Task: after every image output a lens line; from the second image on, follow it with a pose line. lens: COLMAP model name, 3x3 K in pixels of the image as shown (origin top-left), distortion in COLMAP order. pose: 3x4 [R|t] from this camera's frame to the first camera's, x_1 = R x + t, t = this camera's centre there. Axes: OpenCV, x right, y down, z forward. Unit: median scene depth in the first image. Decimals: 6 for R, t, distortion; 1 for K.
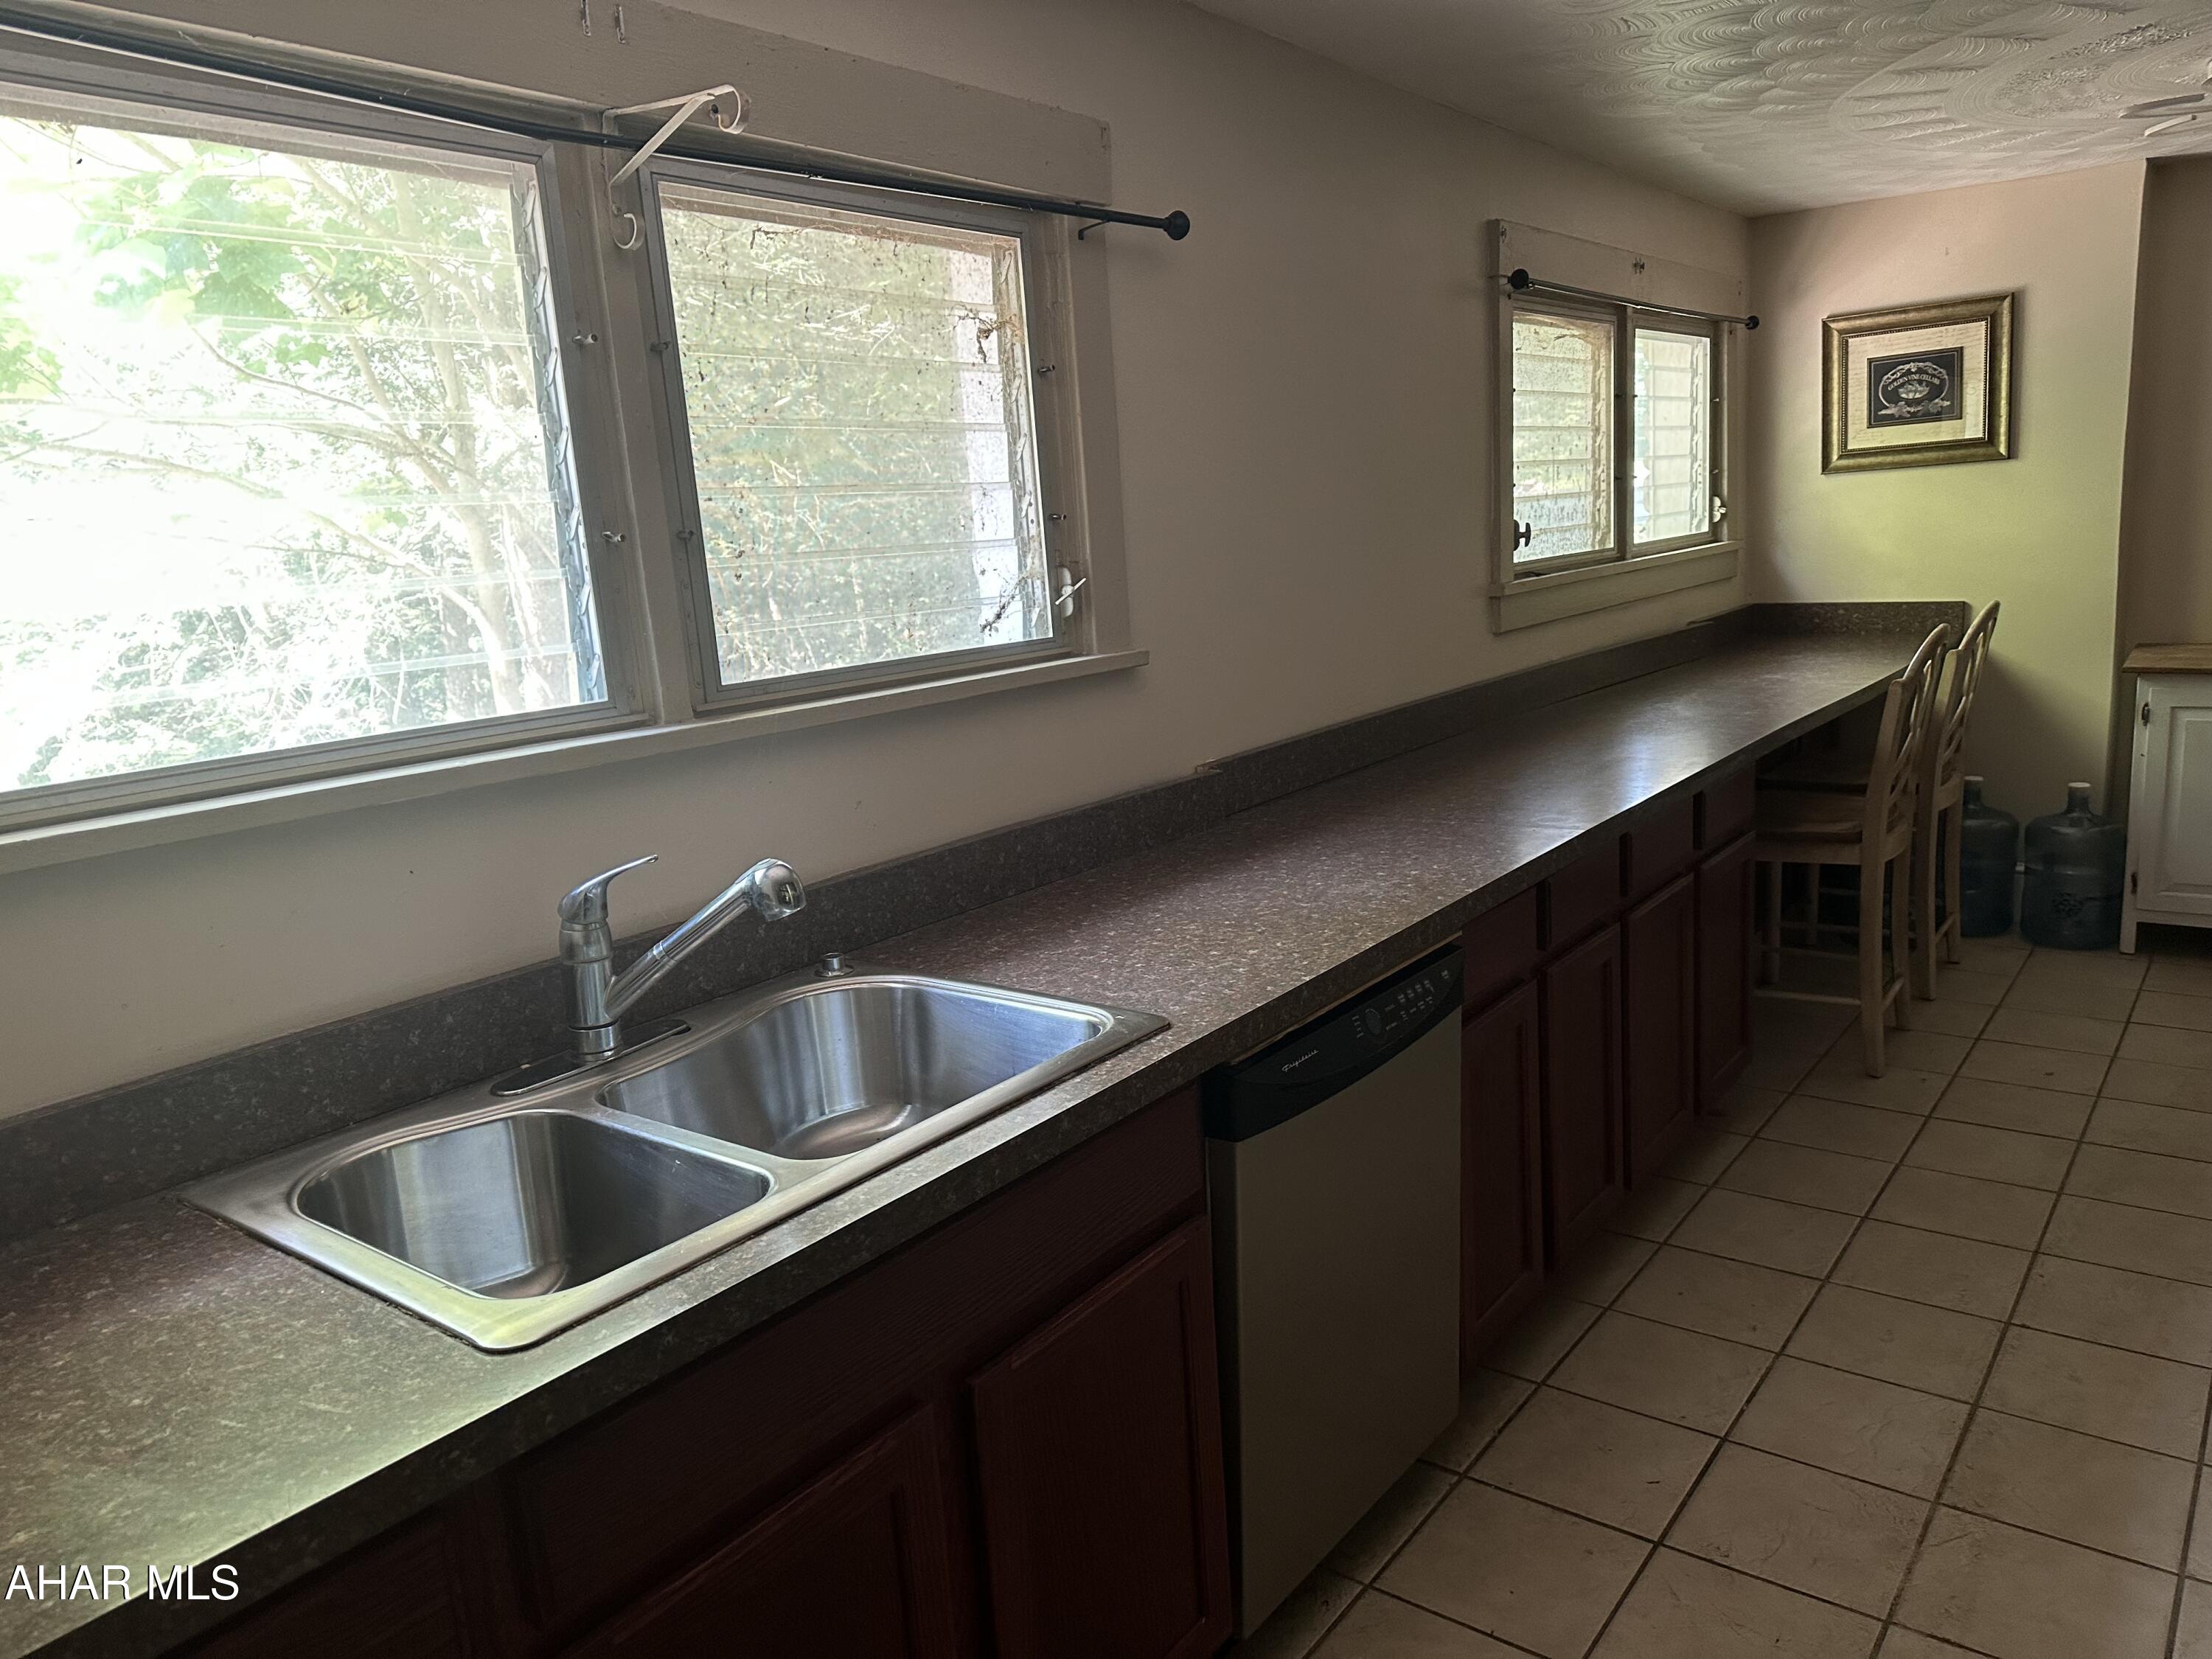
lens RADIAL K [[1547.0, 0, 1118.3], [0, 1547.0, 815.6], [0, 0, 1]] dist [0.109670, -0.134237]
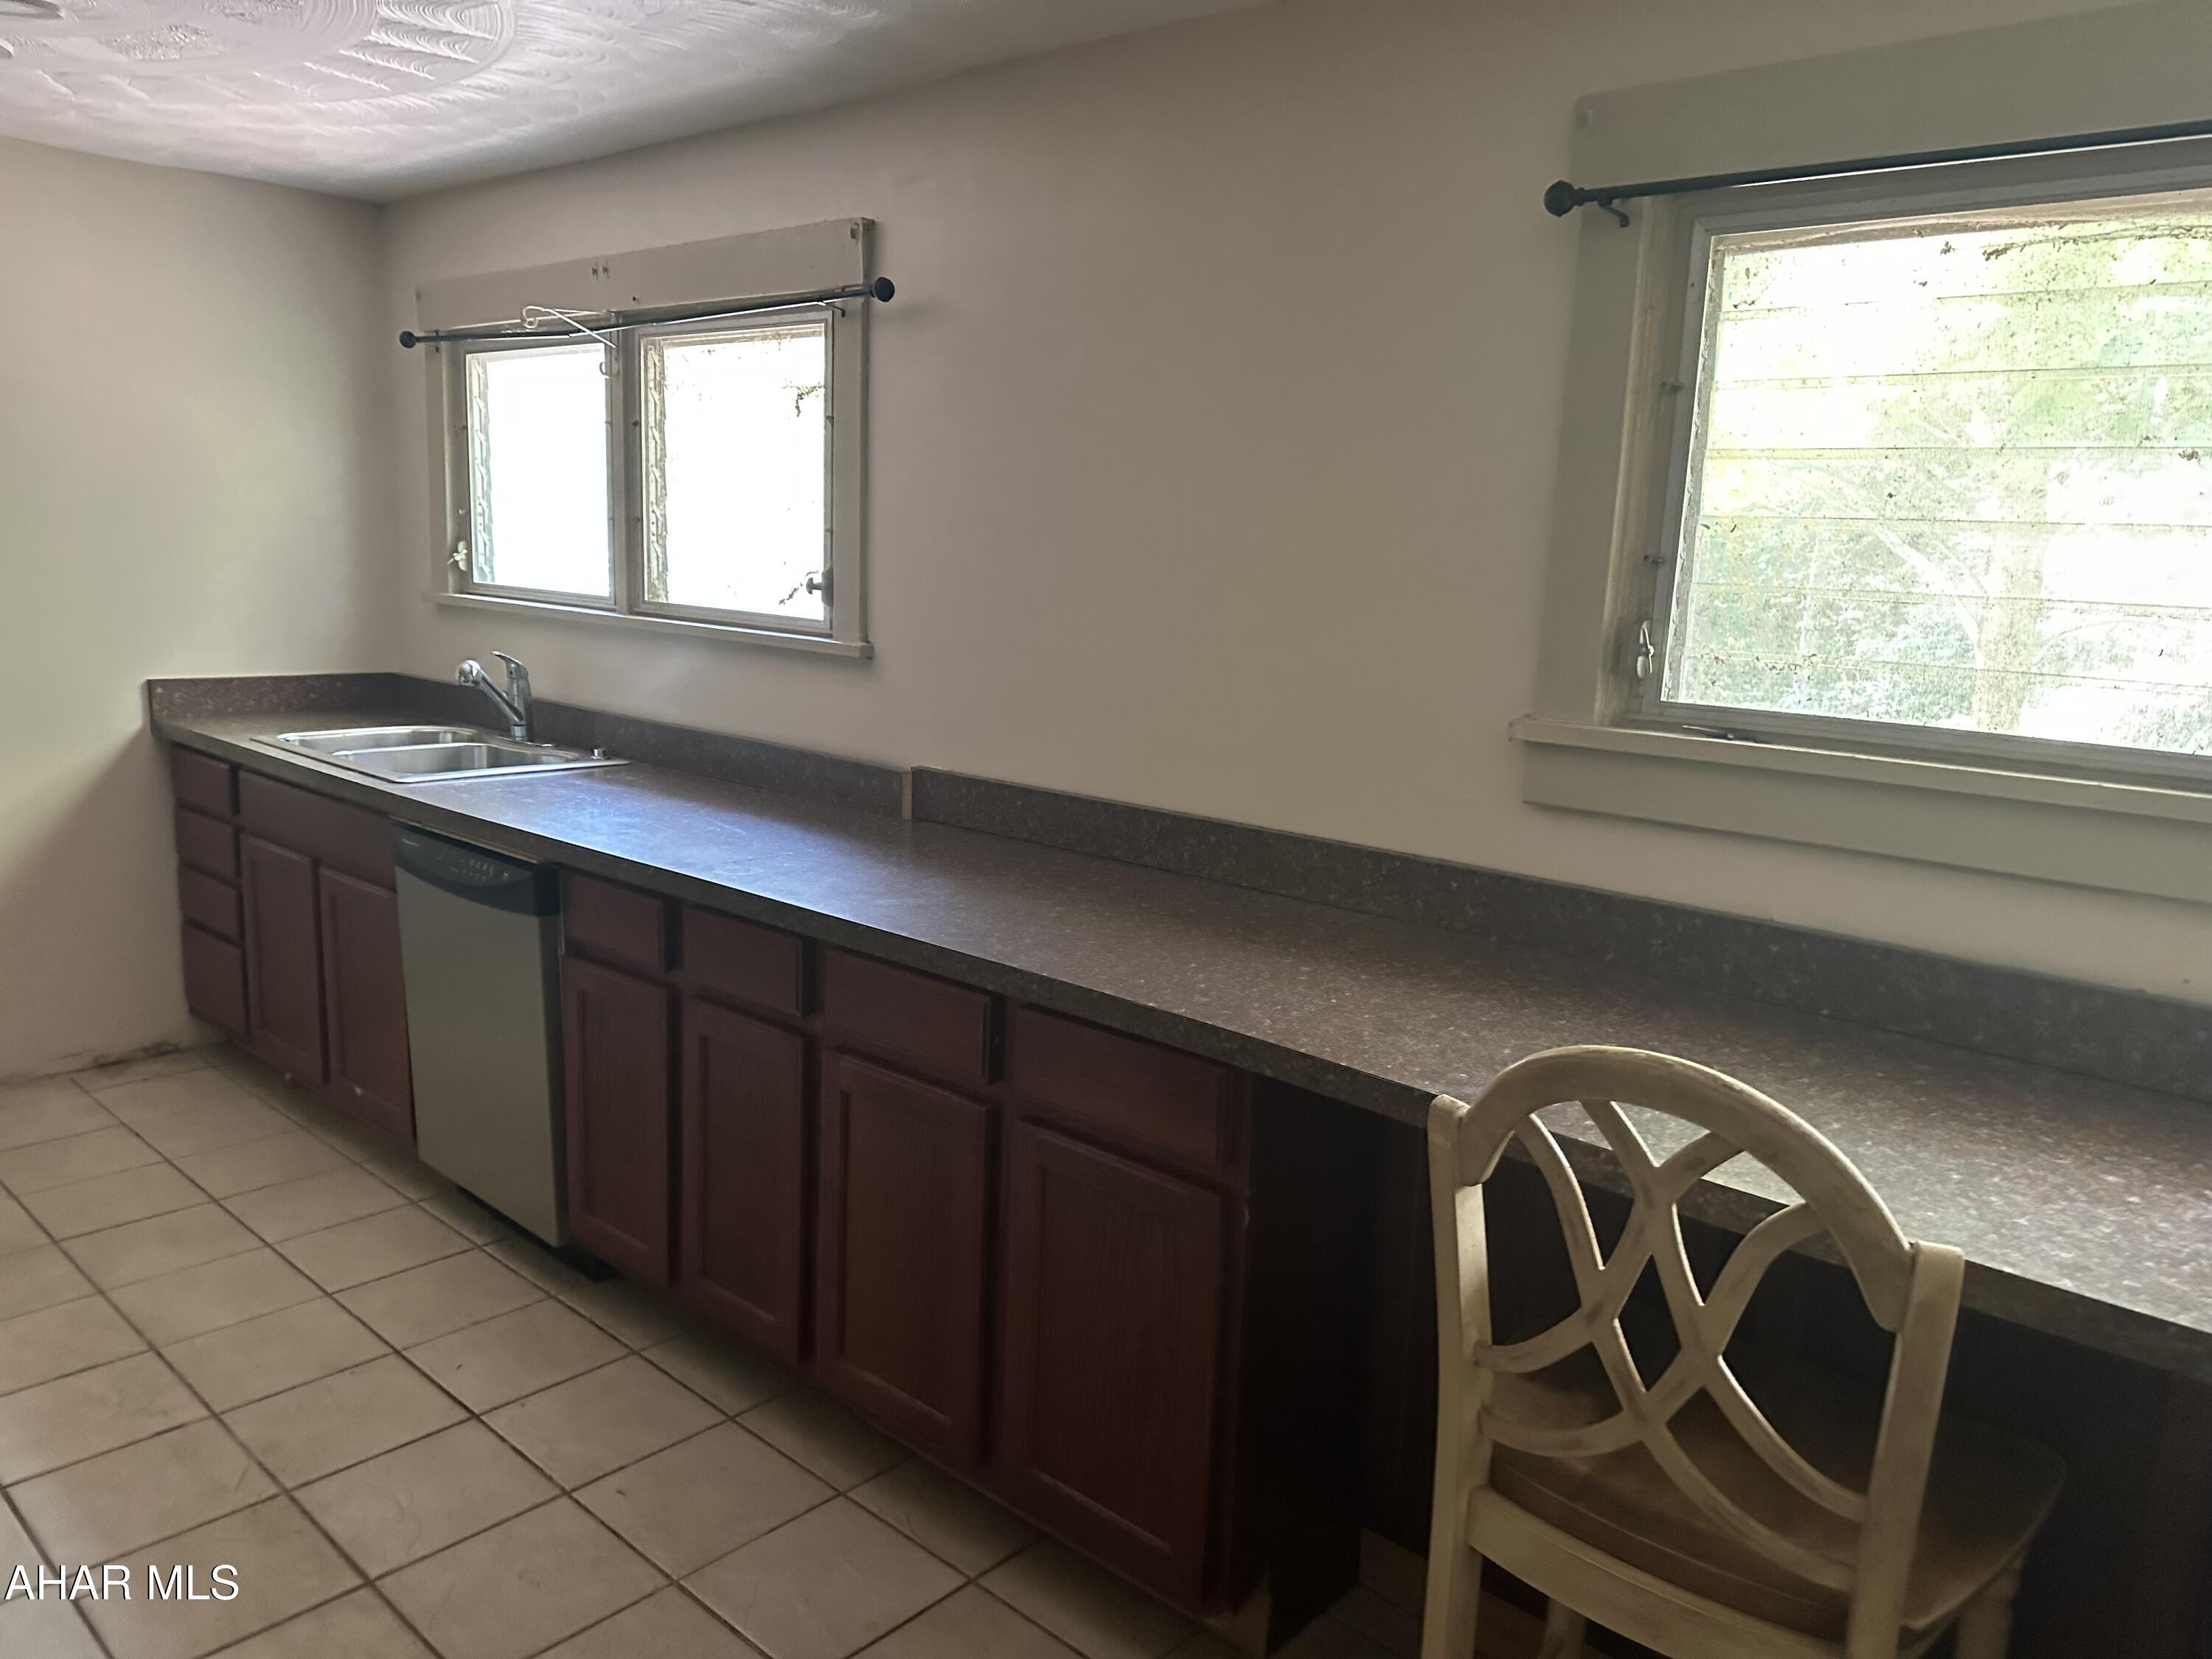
lens RADIAL K [[1547.0, 0, 1118.3], [0, 1547.0, 815.6], [0, 0, 1]] dist [0.109670, -0.134237]
pose [[-0.078656, 0.222845, -0.971676, 1.311273], [-0.225660, 0.945416, 0.235089, -0.338882], [0.971026, 0.237759, -0.024075, 1.370086]]
